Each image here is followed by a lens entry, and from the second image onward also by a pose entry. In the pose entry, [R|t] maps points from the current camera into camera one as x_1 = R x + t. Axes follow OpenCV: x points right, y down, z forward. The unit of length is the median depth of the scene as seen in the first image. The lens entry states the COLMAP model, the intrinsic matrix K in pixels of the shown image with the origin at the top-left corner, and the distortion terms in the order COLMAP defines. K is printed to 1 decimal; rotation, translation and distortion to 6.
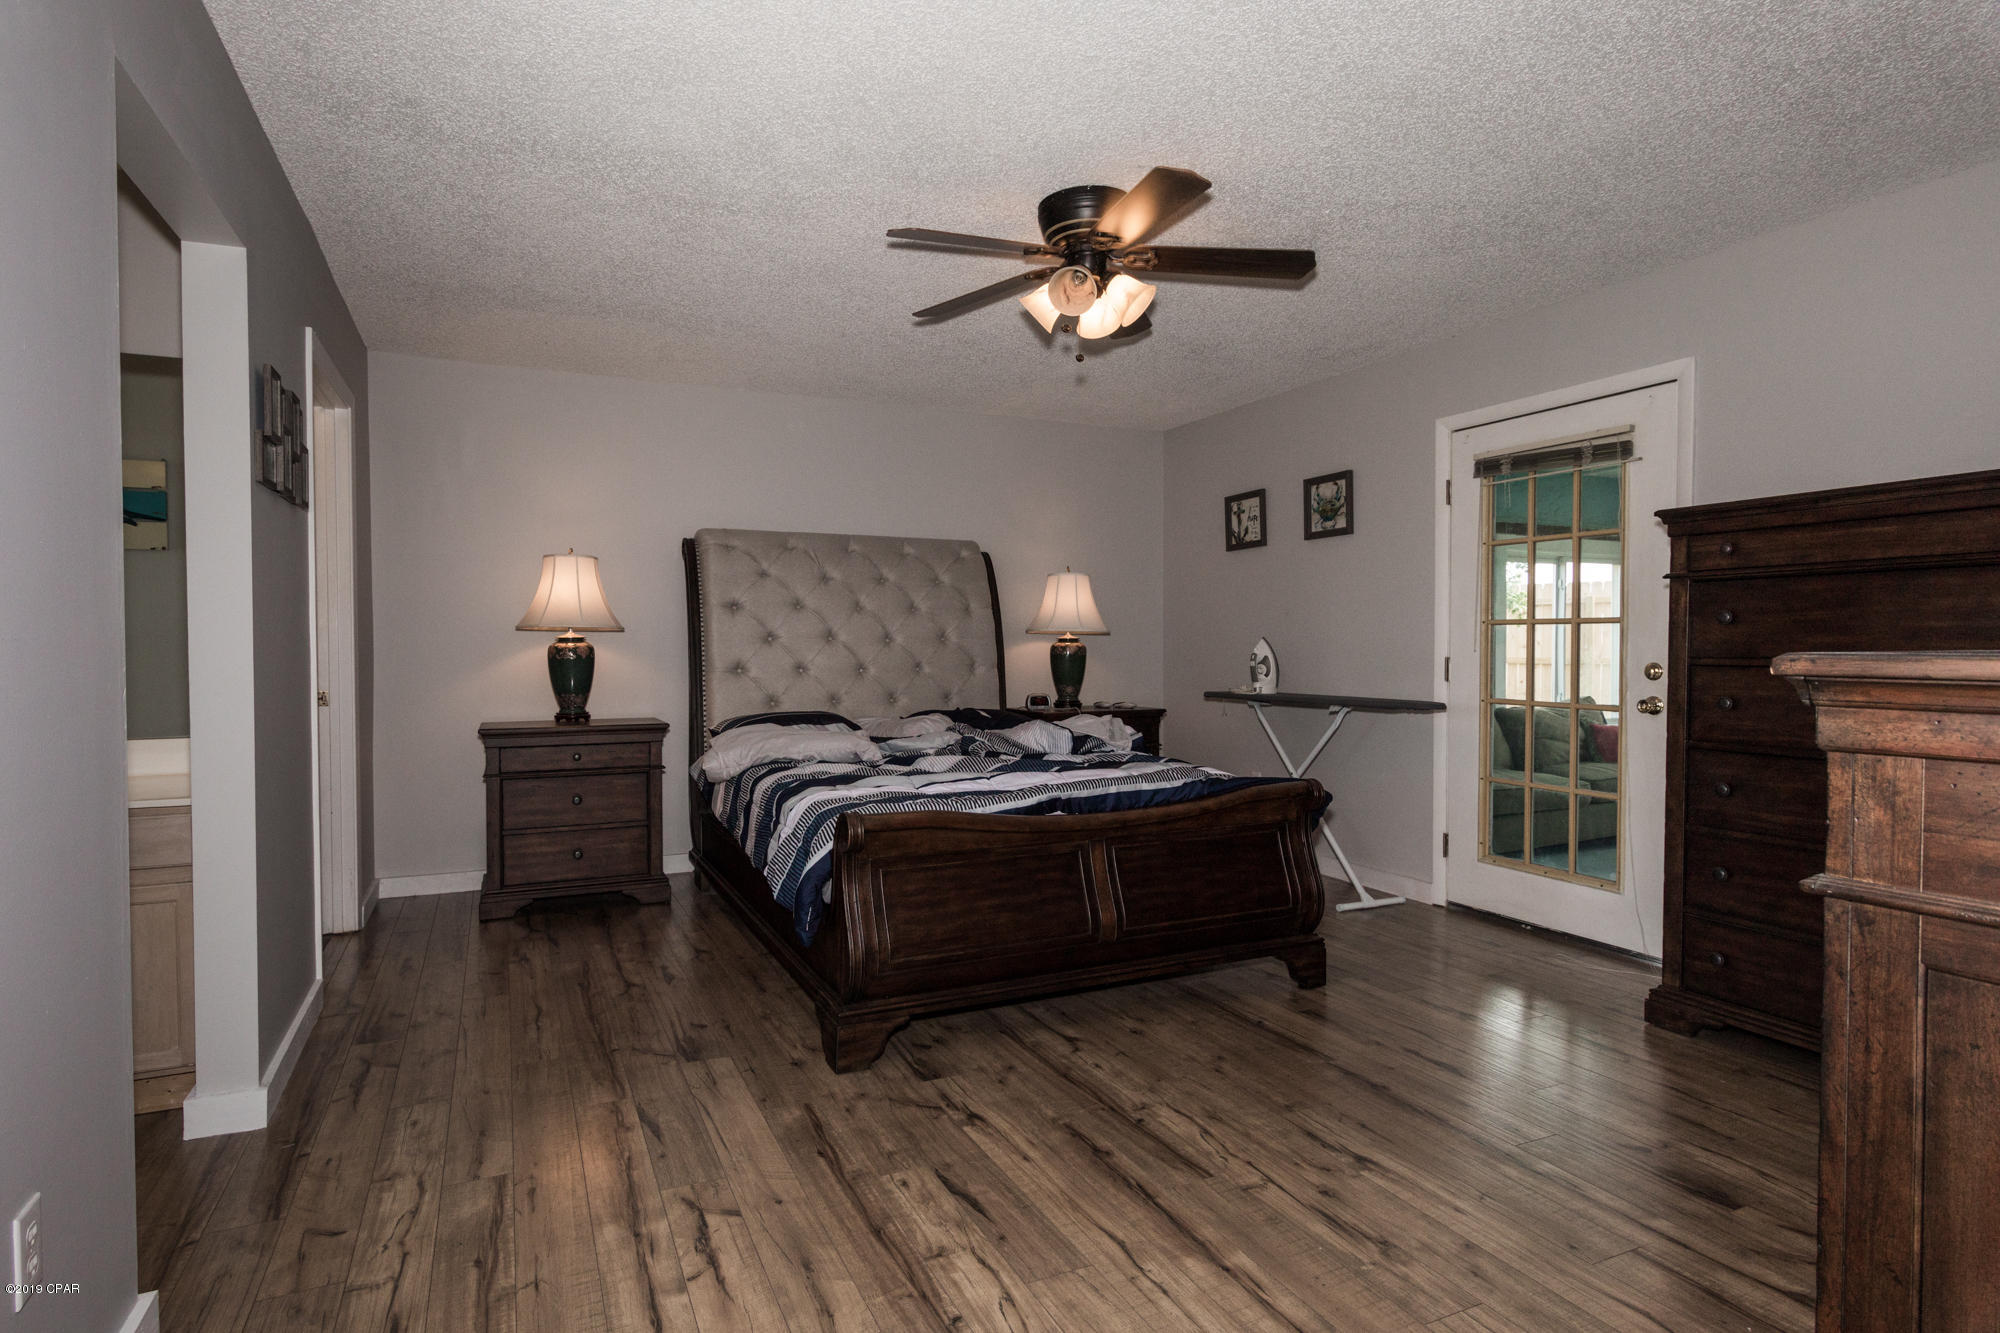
lens RADIAL K [[961.2, 0, 995.3], [0, 961.2, 667.9], [0, 0, 1]] dist [0.000909, 0.000748]
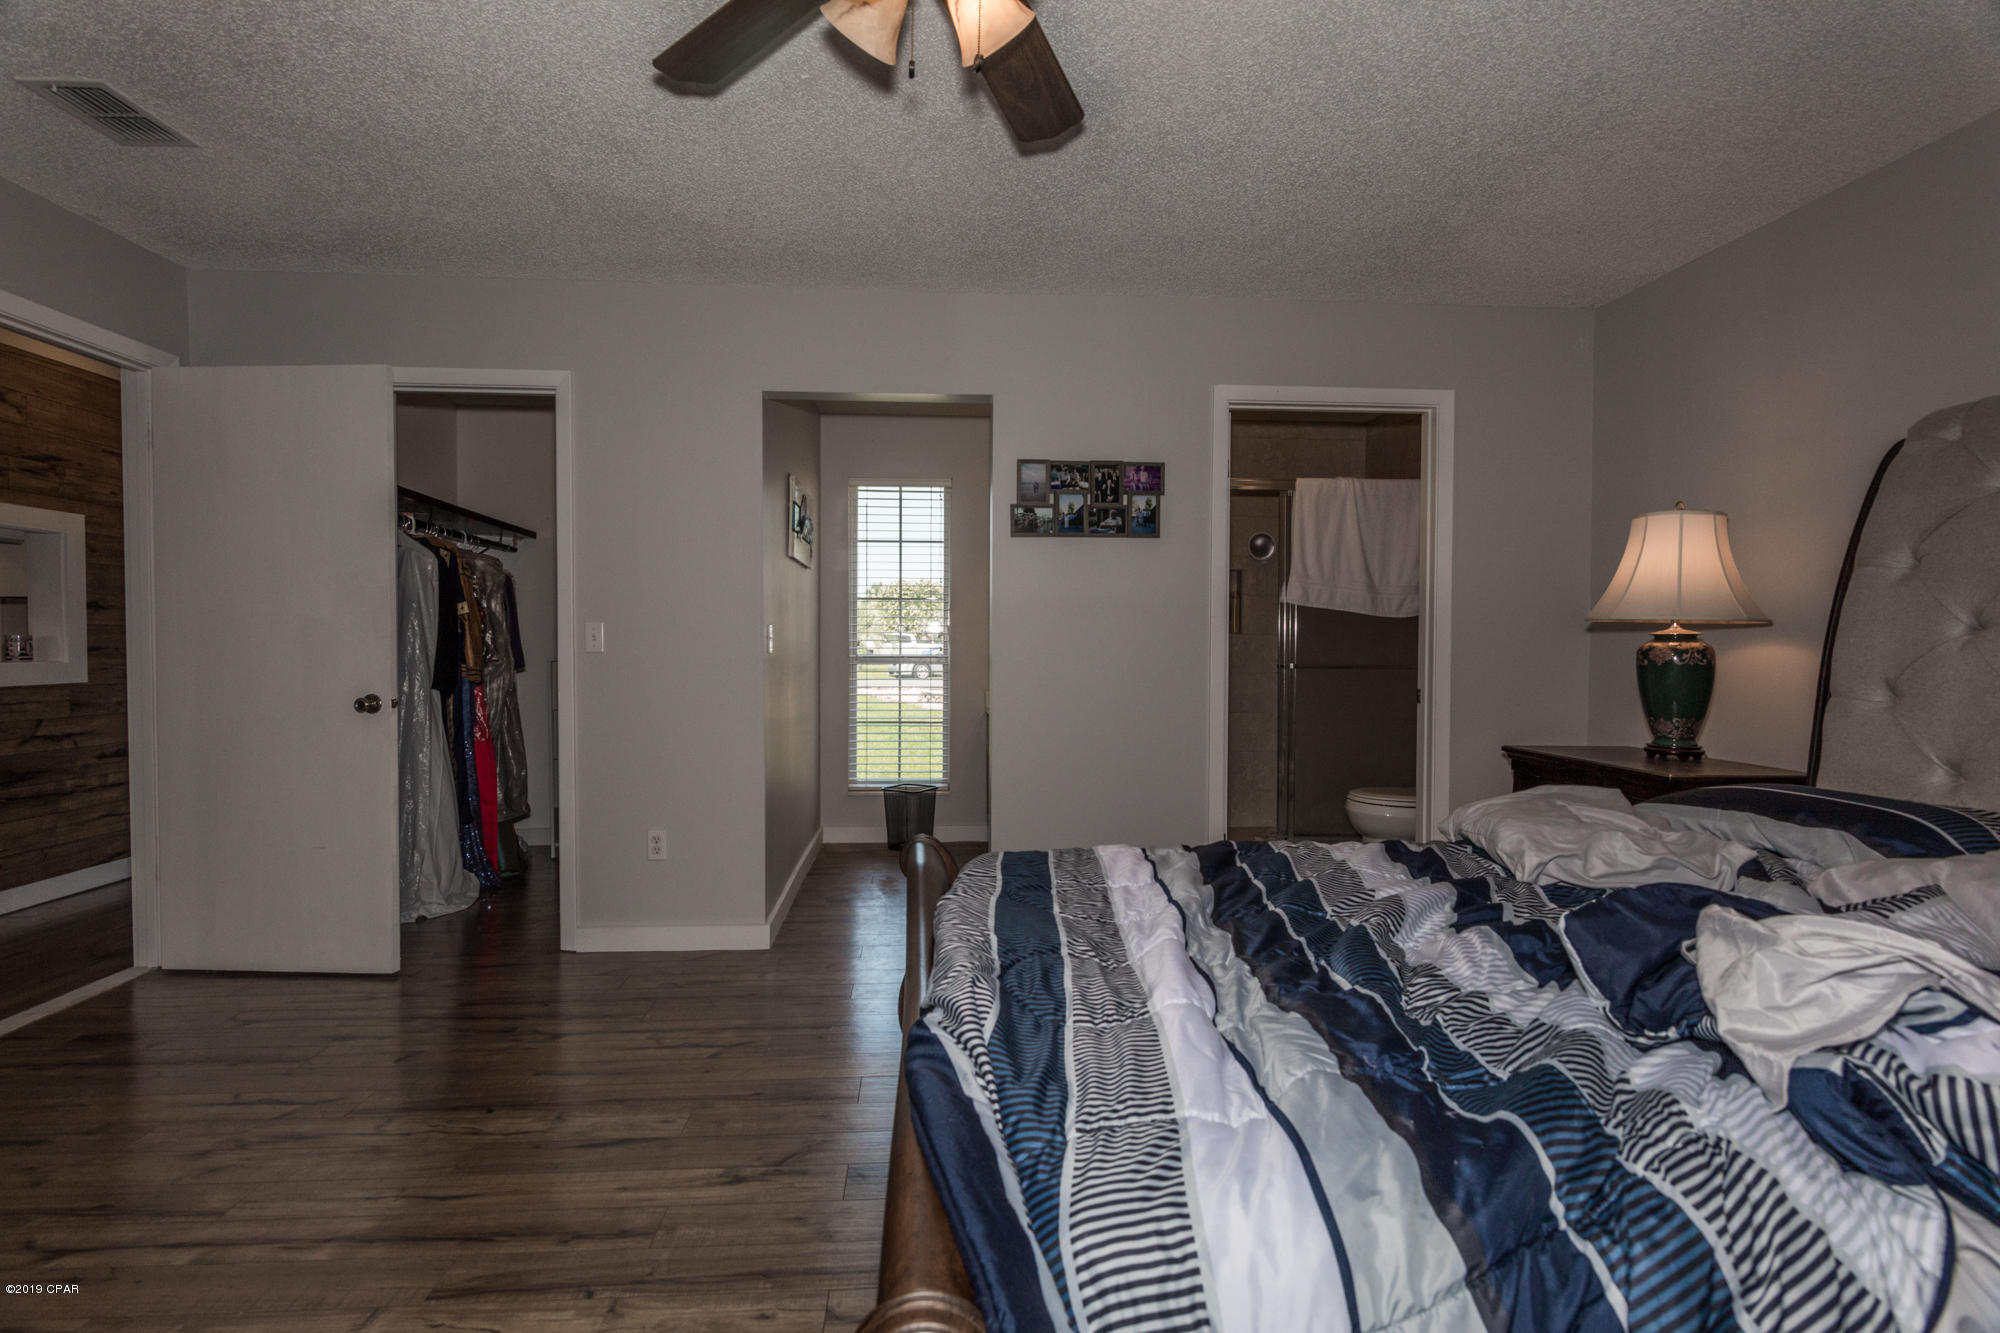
lens RADIAL K [[961.2, 0, 995.3], [0, 961.2, 667.9], [0, 0, 1]] dist [0.000909, 0.000748]
pose [[-0.352989, 0.028993, -0.935178, 0.699702], [-0.020384, 0.999044, 0.038666, -0.046222], [0.935405, 0.032711, -0.352061, 1.493432]]
